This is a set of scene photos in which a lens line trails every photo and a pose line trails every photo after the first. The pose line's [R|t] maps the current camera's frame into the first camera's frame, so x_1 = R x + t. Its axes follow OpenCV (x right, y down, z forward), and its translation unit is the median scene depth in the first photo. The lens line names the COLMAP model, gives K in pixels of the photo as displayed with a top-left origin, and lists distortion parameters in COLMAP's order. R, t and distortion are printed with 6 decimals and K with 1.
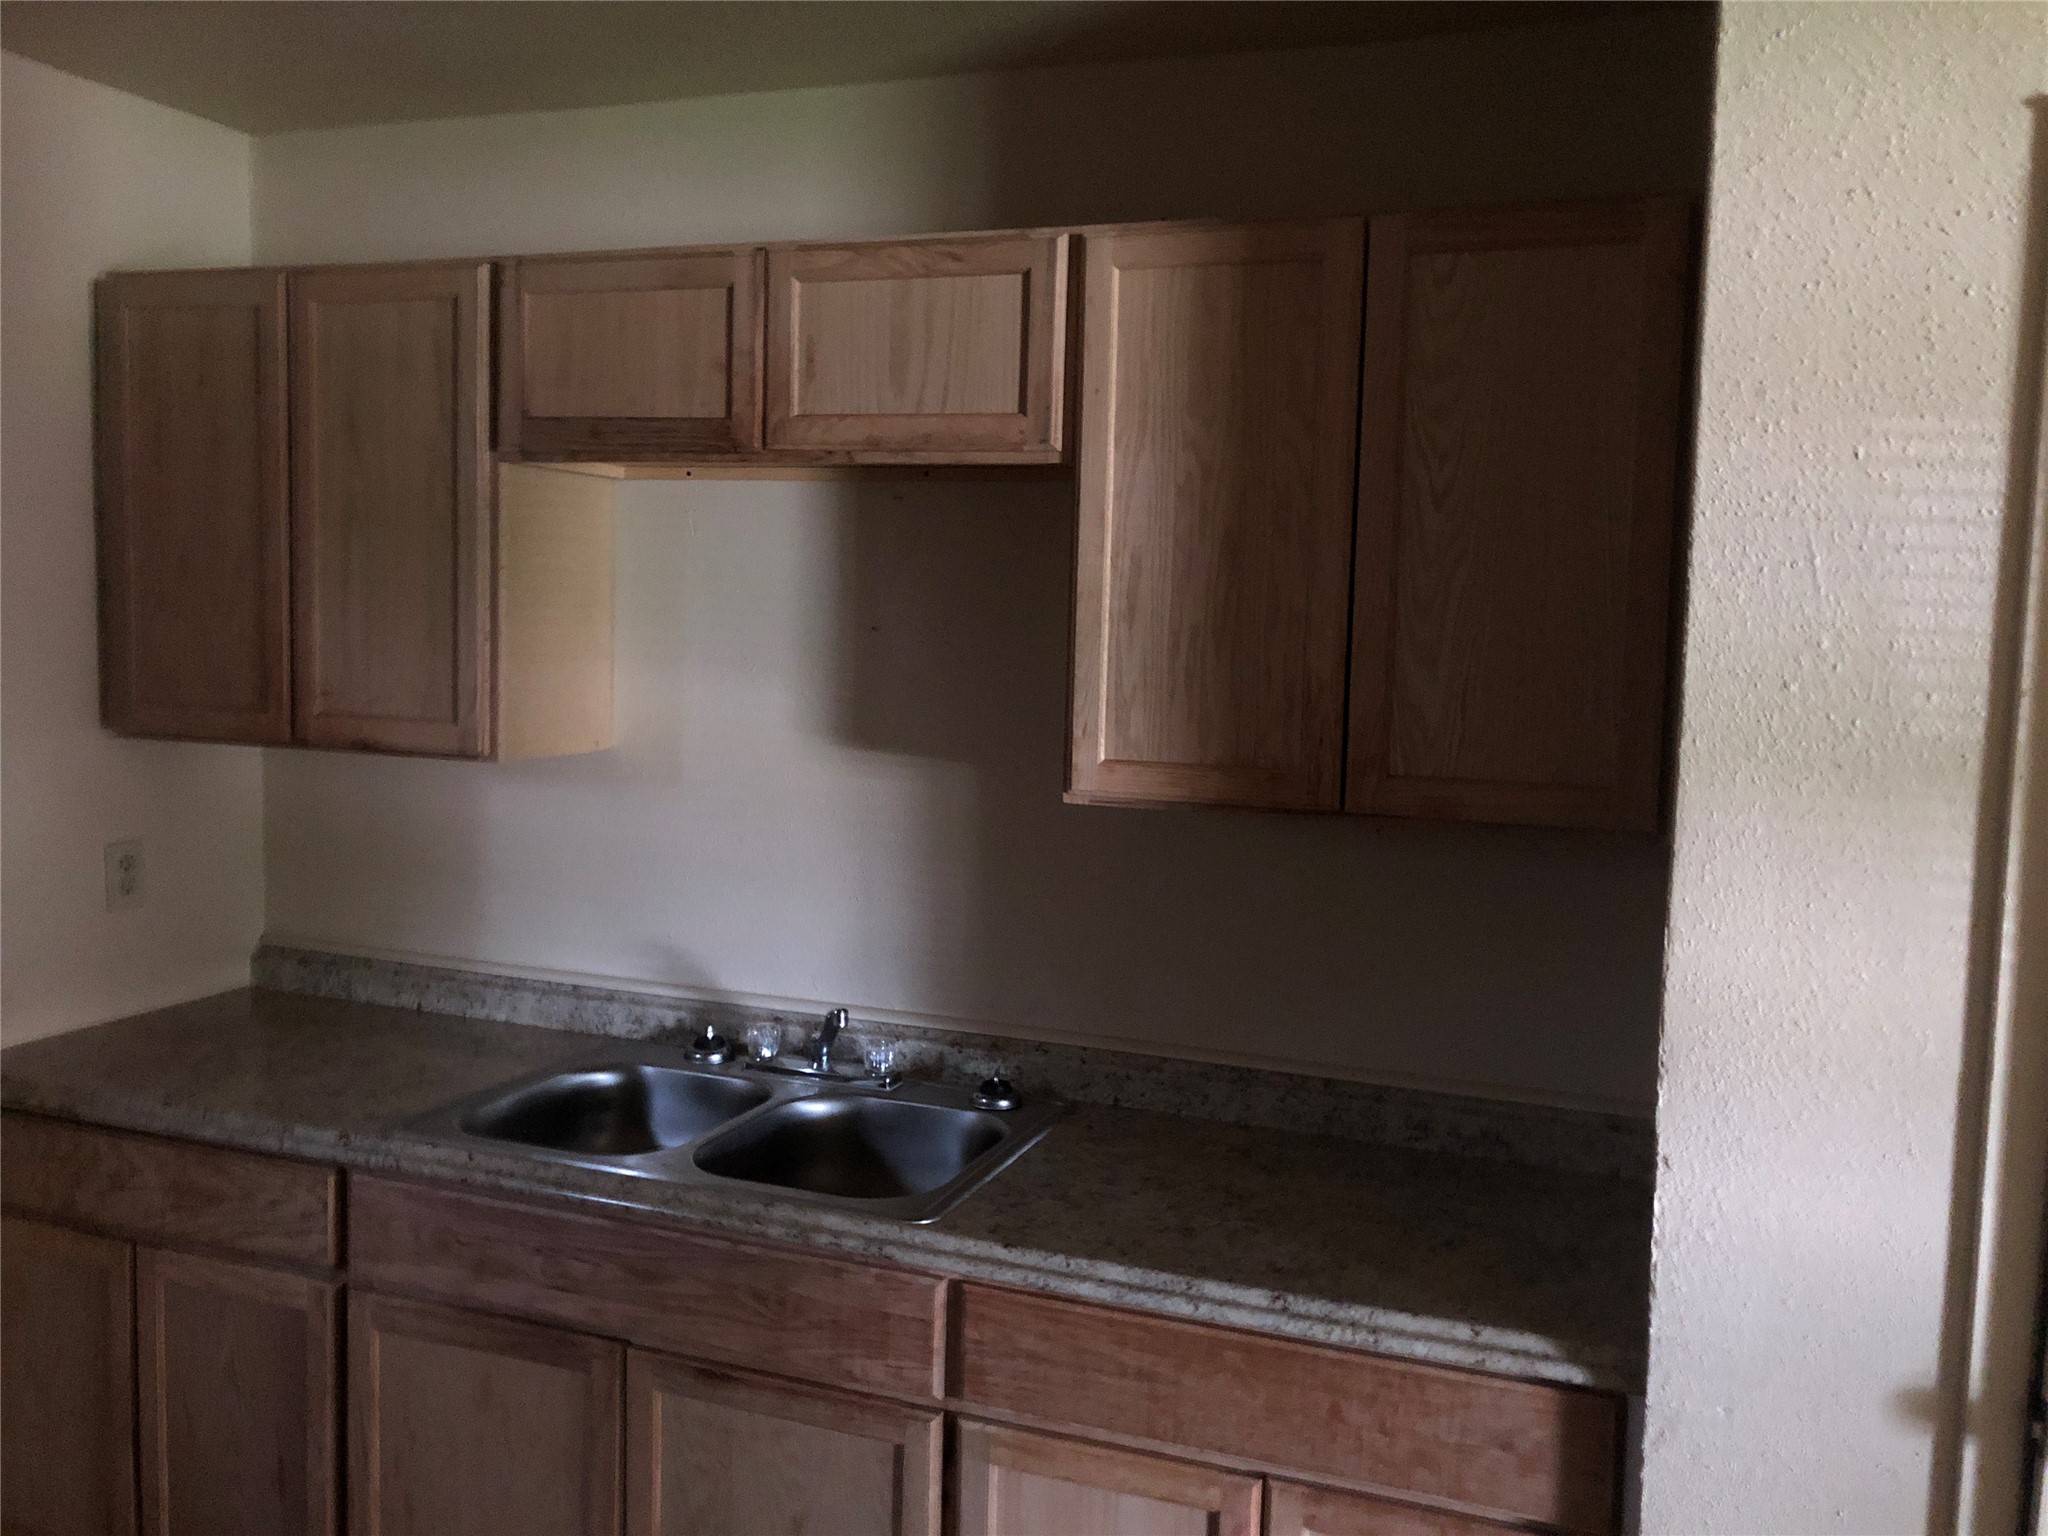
lens RADIAL K [[1710.0, 0, 1024.0], [0, 1710.0, 768.0], [0, 0, 1]] dist [0.030542, -0.000356]
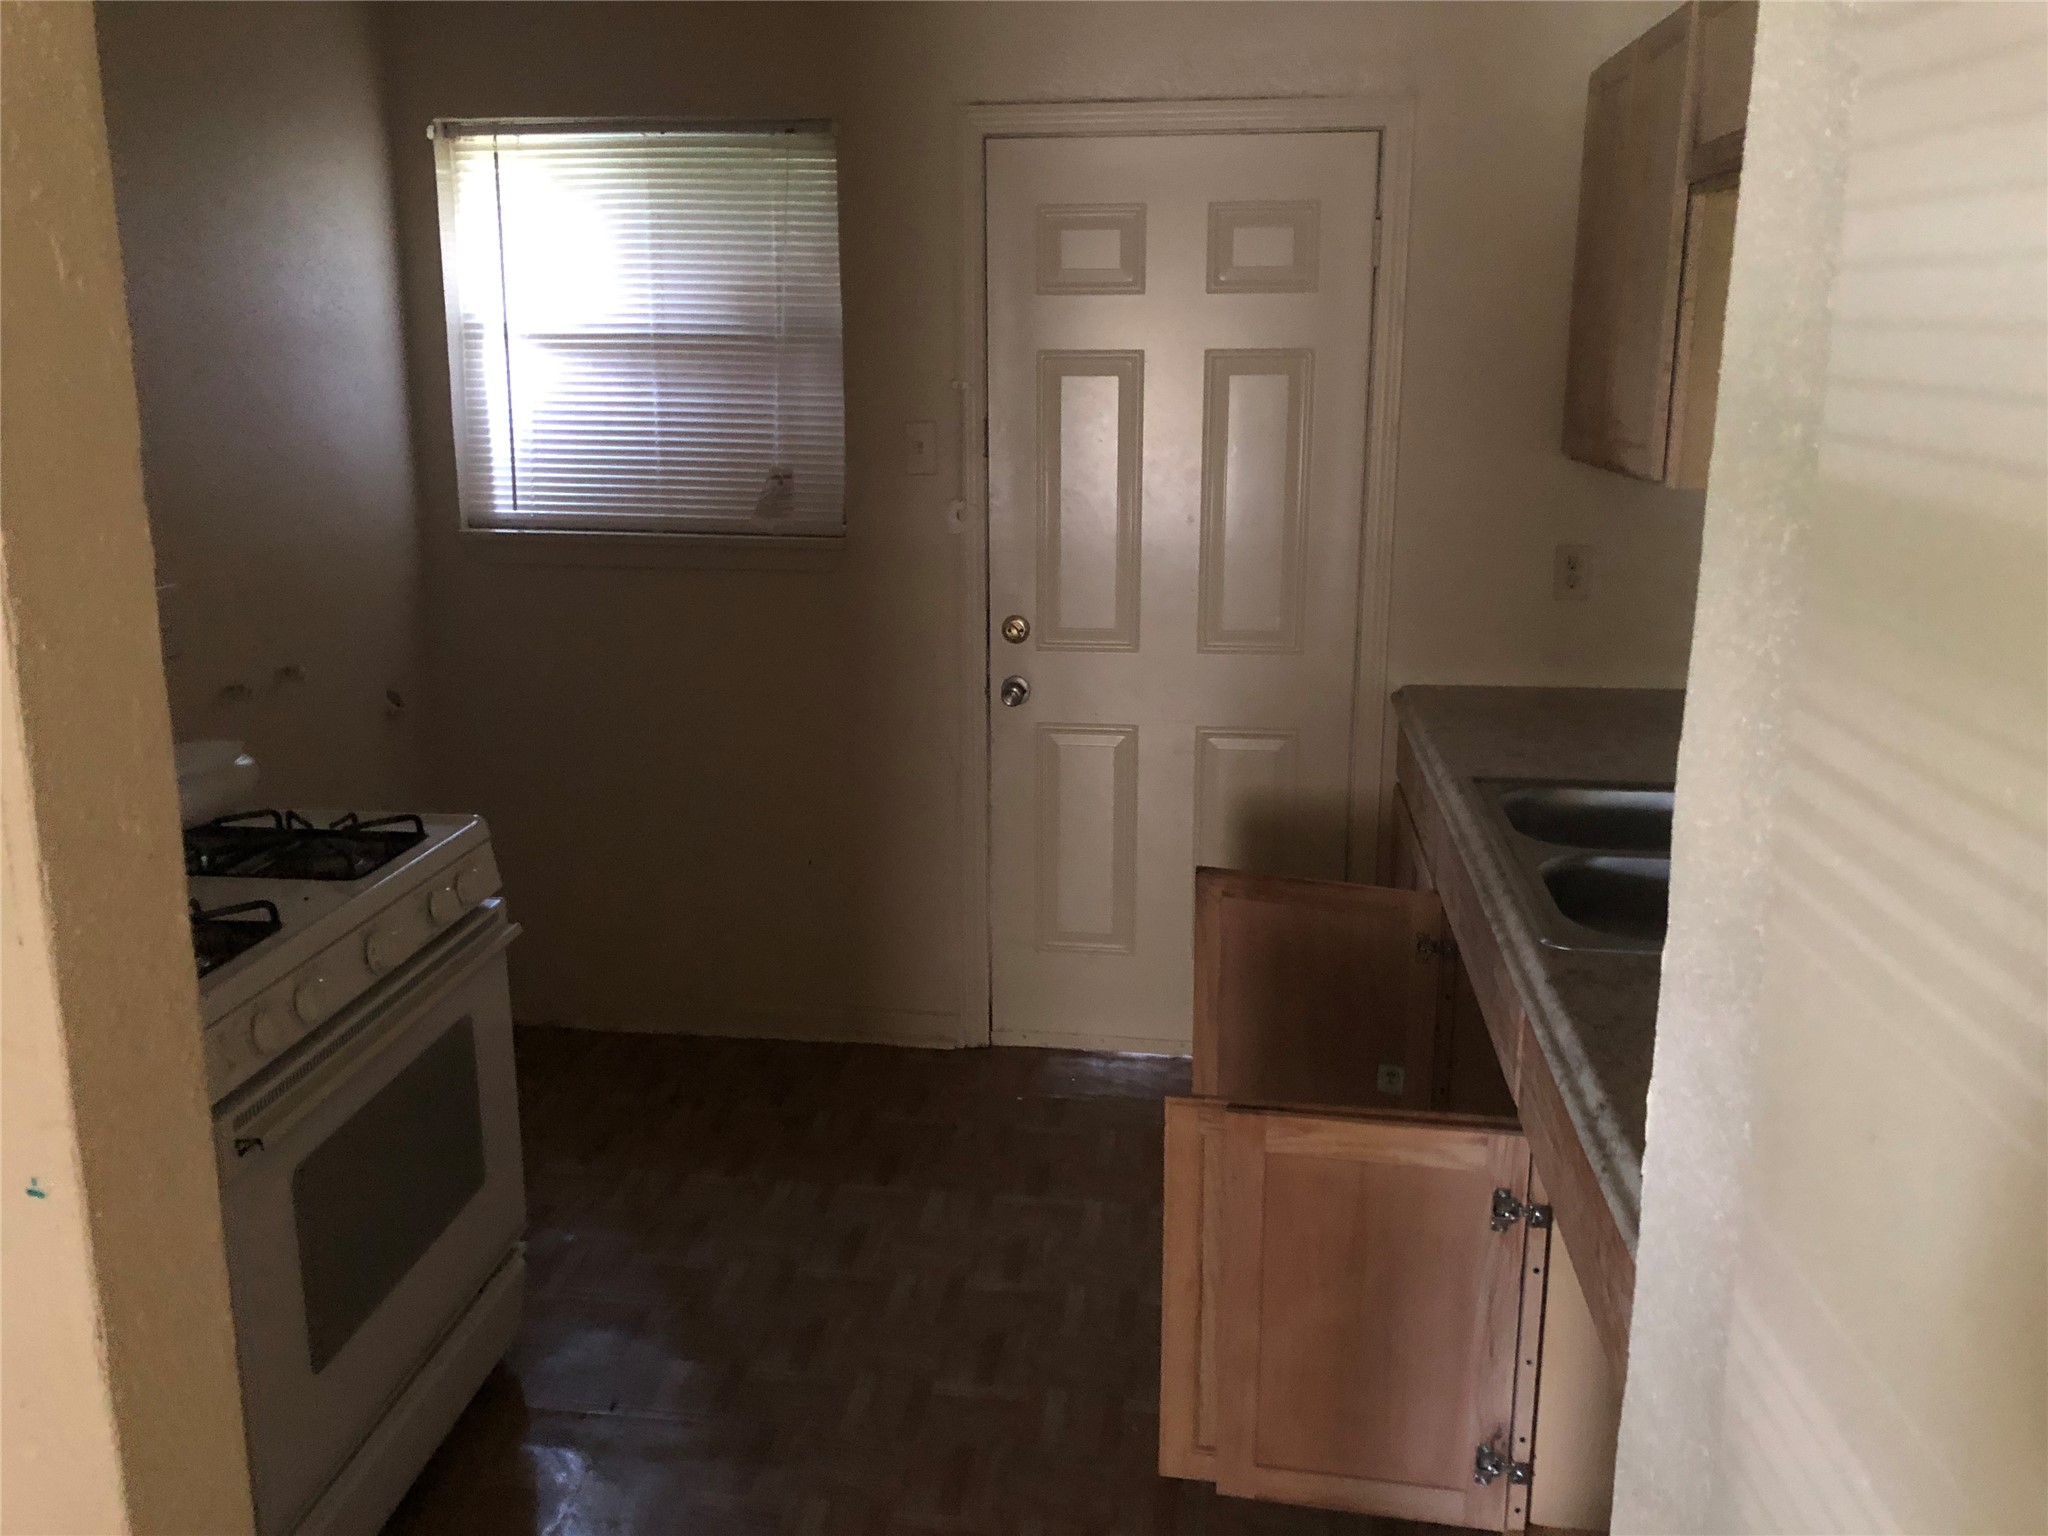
lens RADIAL K [[1710.0, 0, 1024.0], [0, 1710.0, 768.0], [0, 0, 1]] dist [0.030542, -0.000356]
pose [[0.203431, 0.204140, -0.957571, 0.826169], [-0.084493, 0.978034, 0.190552, -0.003949], [0.975437, 0.042144, 0.216210, 0.472824]]
